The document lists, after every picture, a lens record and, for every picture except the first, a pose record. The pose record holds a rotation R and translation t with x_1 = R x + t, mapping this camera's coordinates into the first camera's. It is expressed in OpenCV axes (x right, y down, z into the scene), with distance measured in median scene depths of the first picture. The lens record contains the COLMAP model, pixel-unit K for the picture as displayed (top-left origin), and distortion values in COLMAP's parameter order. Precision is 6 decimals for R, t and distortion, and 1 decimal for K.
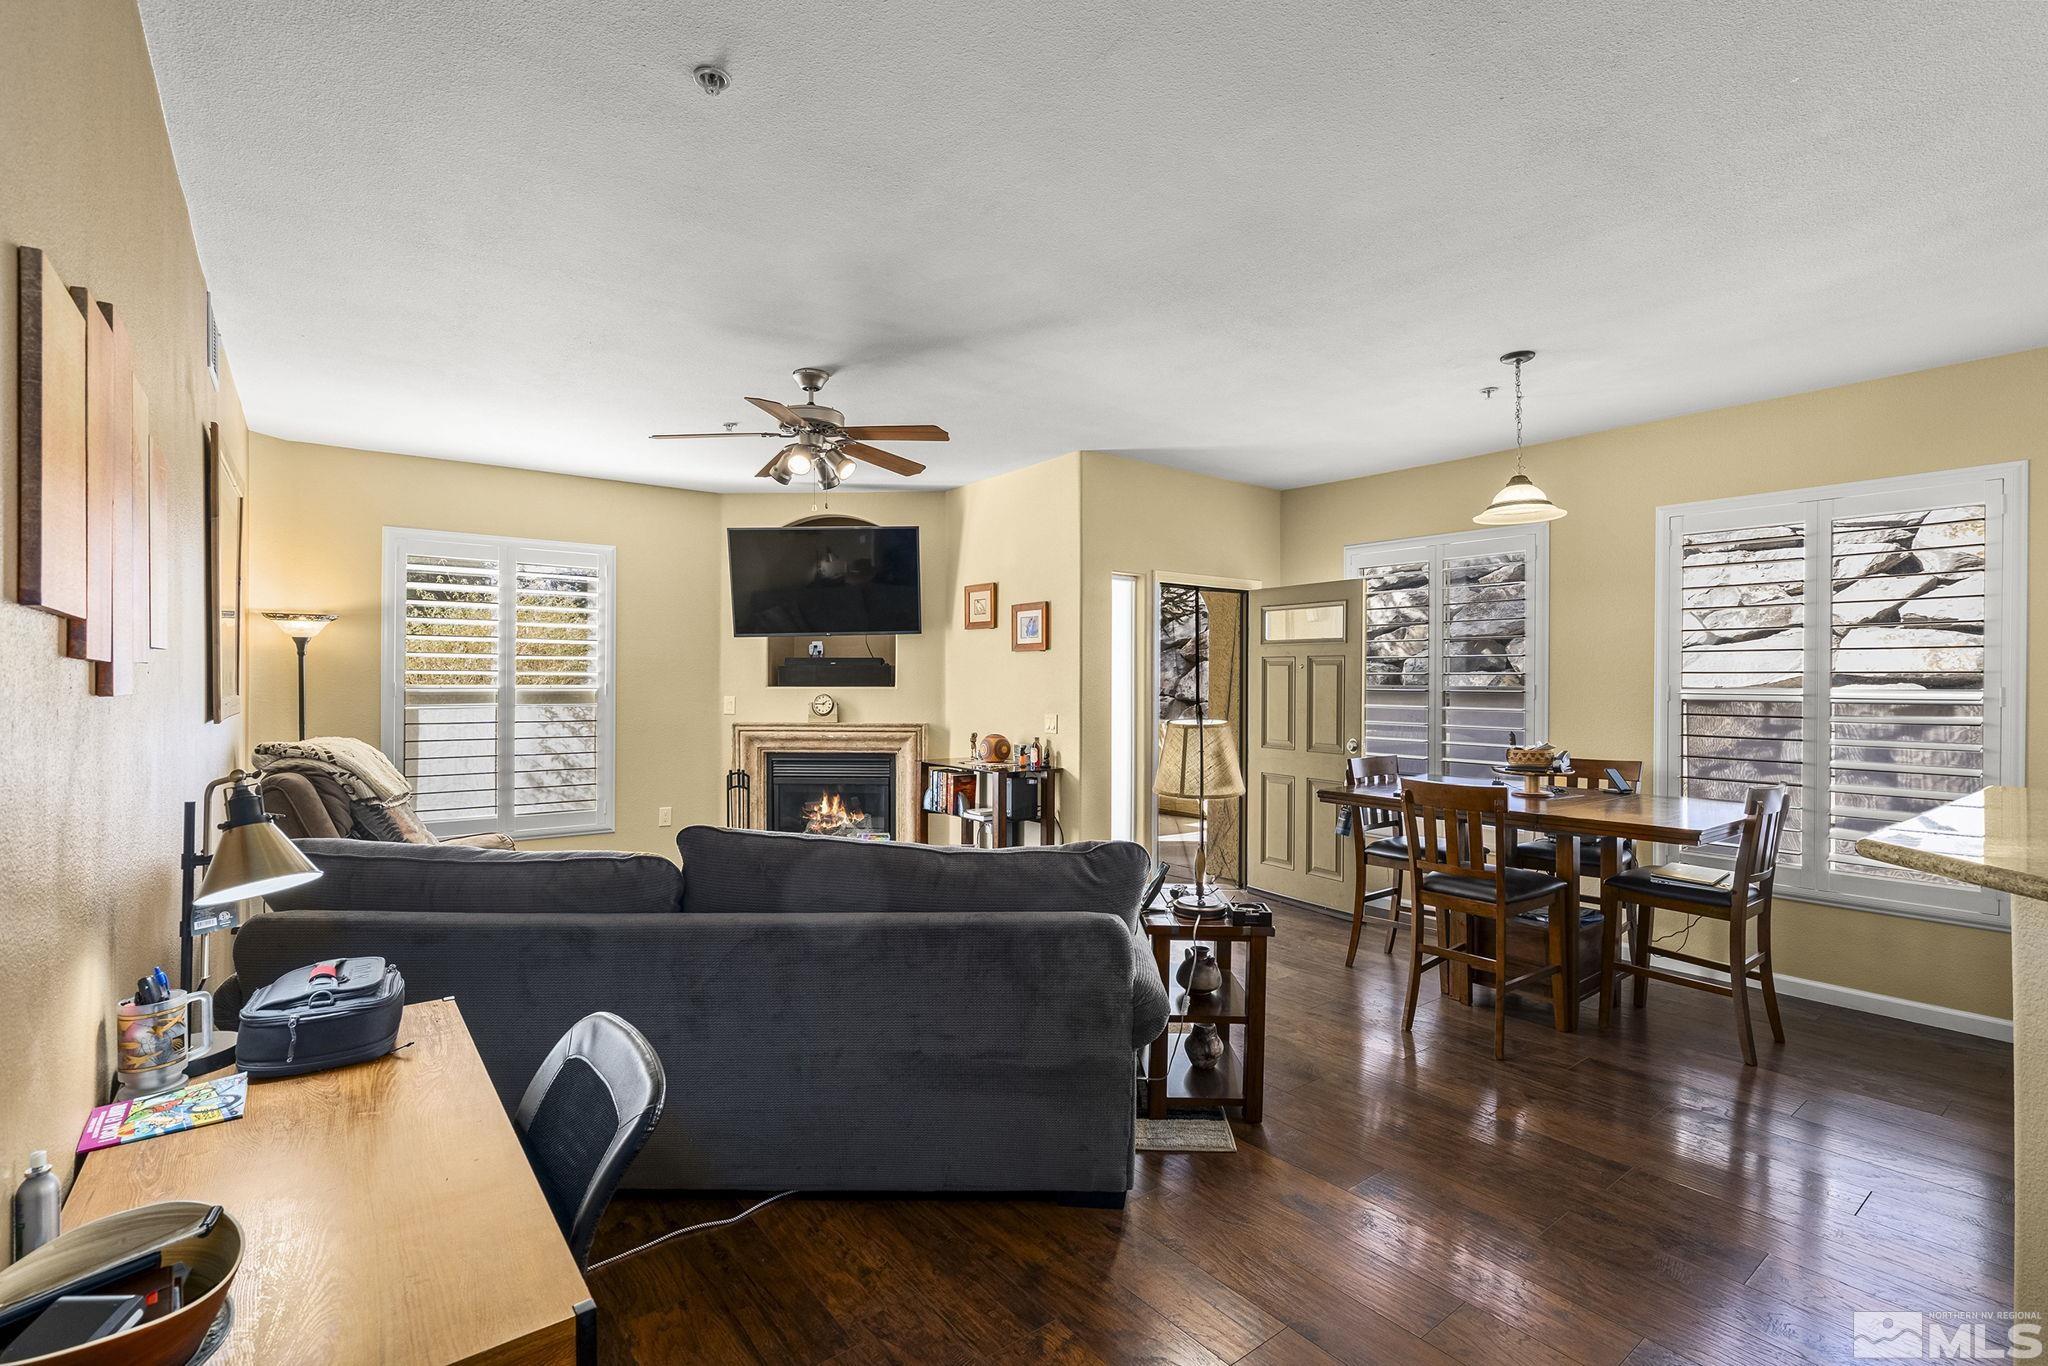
lens RADIAL K [[984.6, 0, 981.7], [0, 984.6, 683.6], [0, 0, 1]] dist [0.000996, -0.001056]
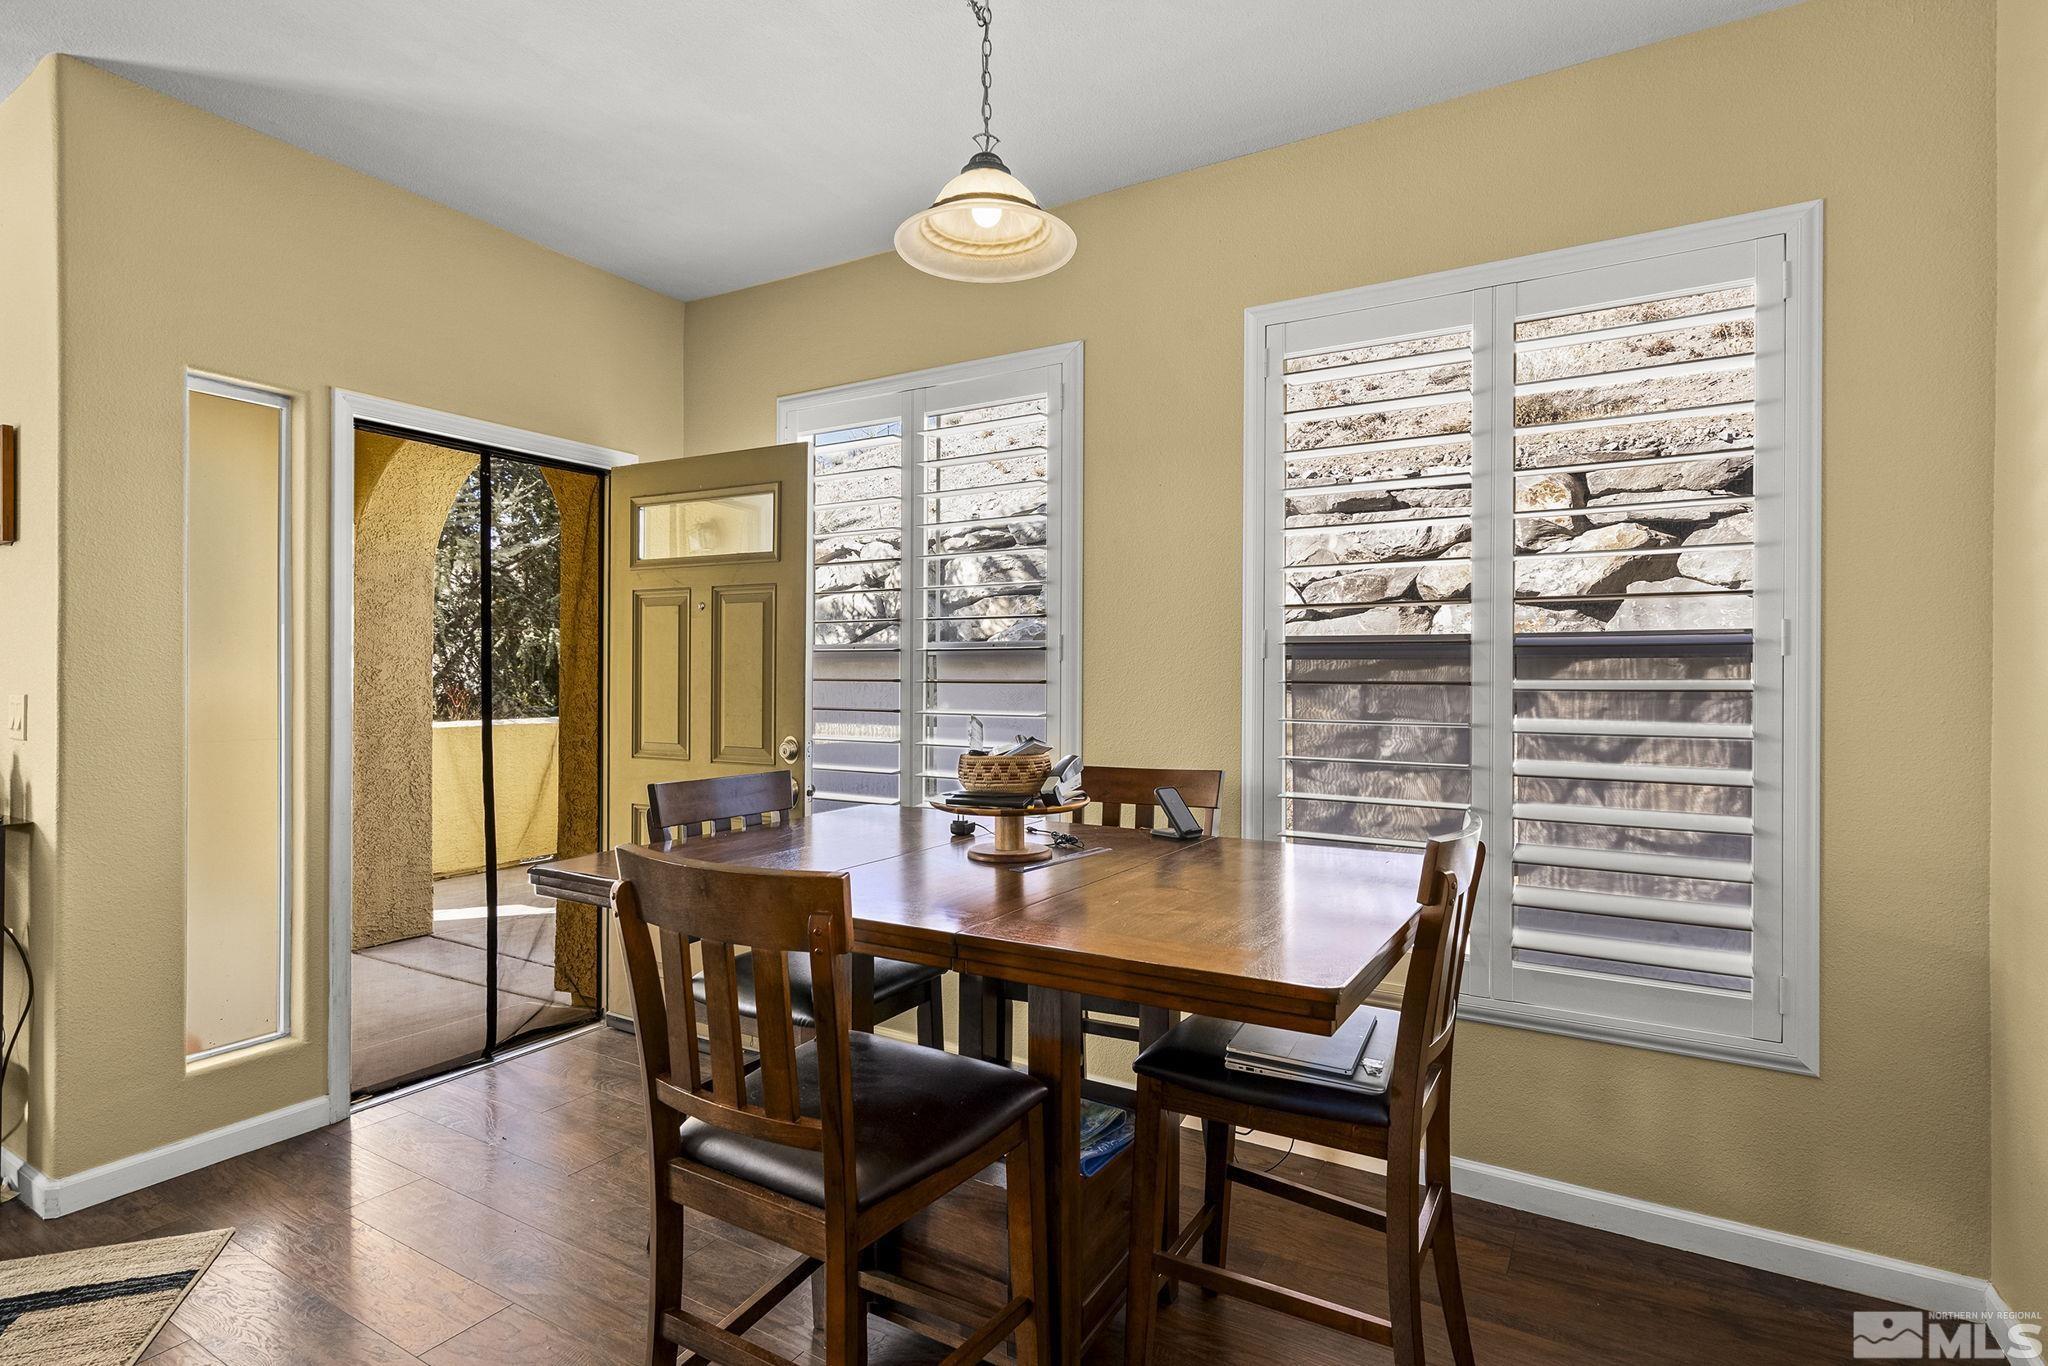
lens RADIAL K [[1033.9, 0, 1012.6], [0, 1033.9, 682.0], [0, 0, 1]] dist [-0.003342, 0.002113]
pose [[0.934419, -0.001605, 0.356173, 0.317078], [0.001996, 0.999998, -0.000730, 0.027614], [-0.356171, 0.001392, 0.934420, 0.449499]]
